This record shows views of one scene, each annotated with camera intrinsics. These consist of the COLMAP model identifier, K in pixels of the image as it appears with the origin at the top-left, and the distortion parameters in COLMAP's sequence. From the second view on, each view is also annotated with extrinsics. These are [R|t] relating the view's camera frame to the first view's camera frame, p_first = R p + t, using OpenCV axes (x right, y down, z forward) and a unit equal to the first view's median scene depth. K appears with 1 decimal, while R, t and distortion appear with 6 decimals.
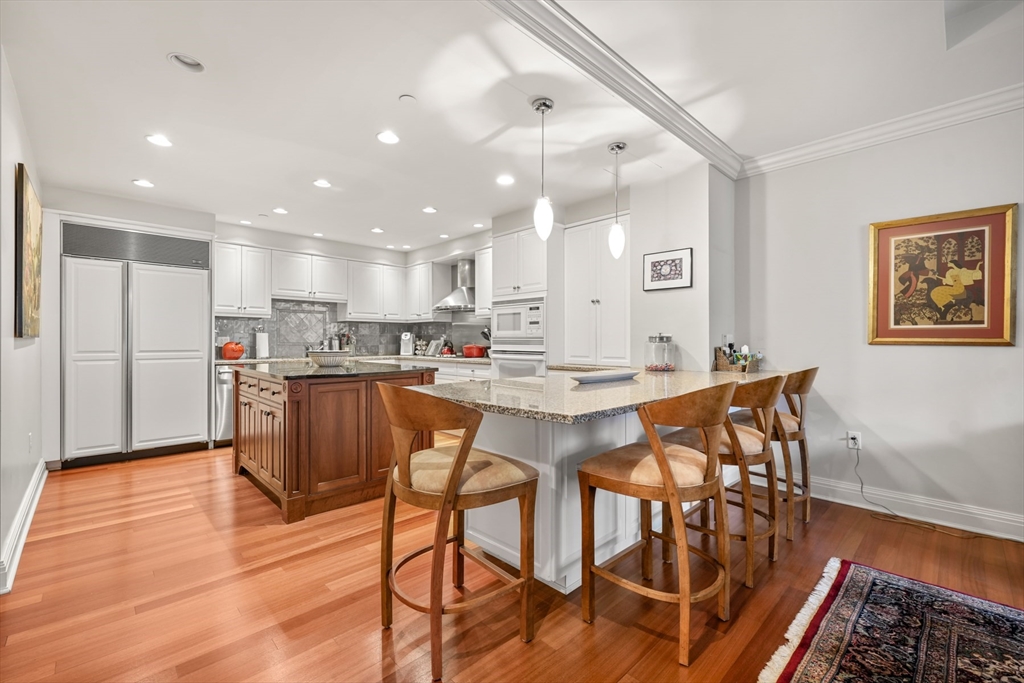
lens RADIAL K [[433.3, 0, 508.9], [0, 433.3, 341.8], [0, 0, 1]] dist [-0.001405, -0.000189]
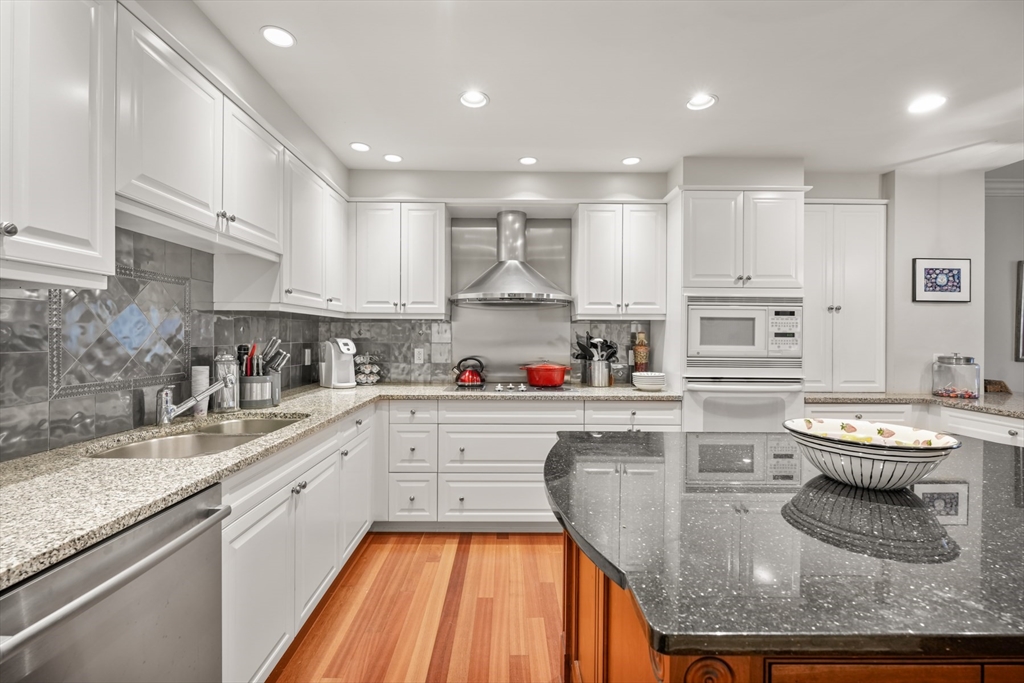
lens RADIAL K [[433.3, 0, 510.2], [0, 433.3, 334.0], [0, 0, 1]] dist [-0.001405, -0.000189]
pose [[0.690549, 0.008638, 0.723234, -0.876065], [-0.005498, 0.999962, -0.006693, -0.047479], [-0.723265, 0.000645, 0.690571, 1.044016]]
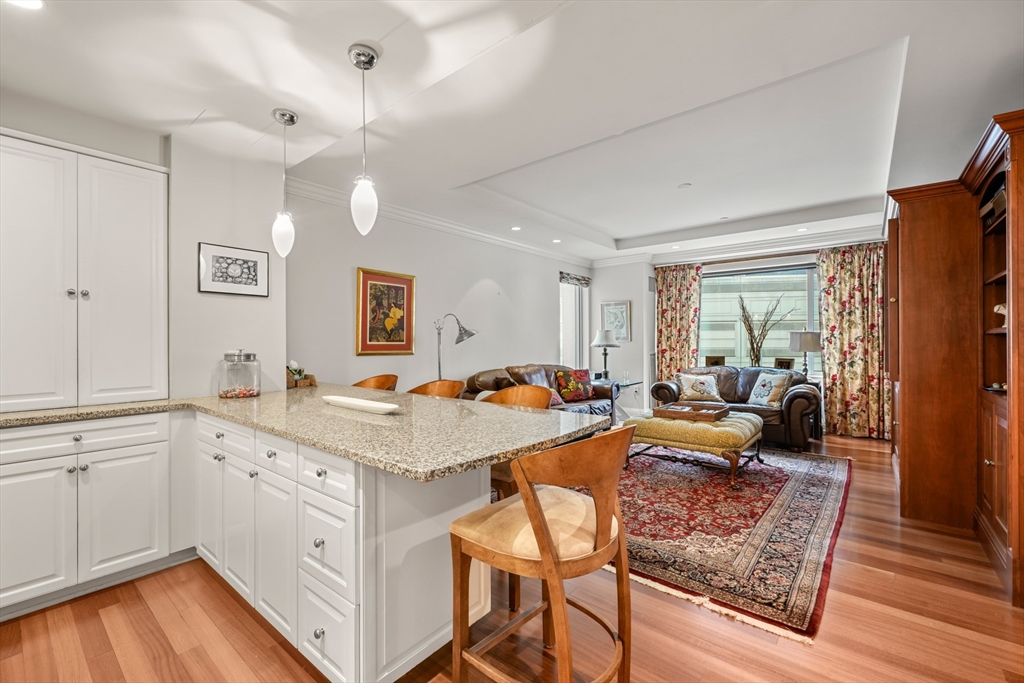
lens RADIAL K [[433.3, 0, 509.7], [0, 433.3, 338.4], [0, 0, 1]] dist [-0.001405, -0.000189]
pose [[-0.113437, 0.004642, 0.993534, -0.498429], [0.002941, 0.999986, -0.004336, -0.035962], [-0.993541, 0.002430, -0.113449, 0.595639]]
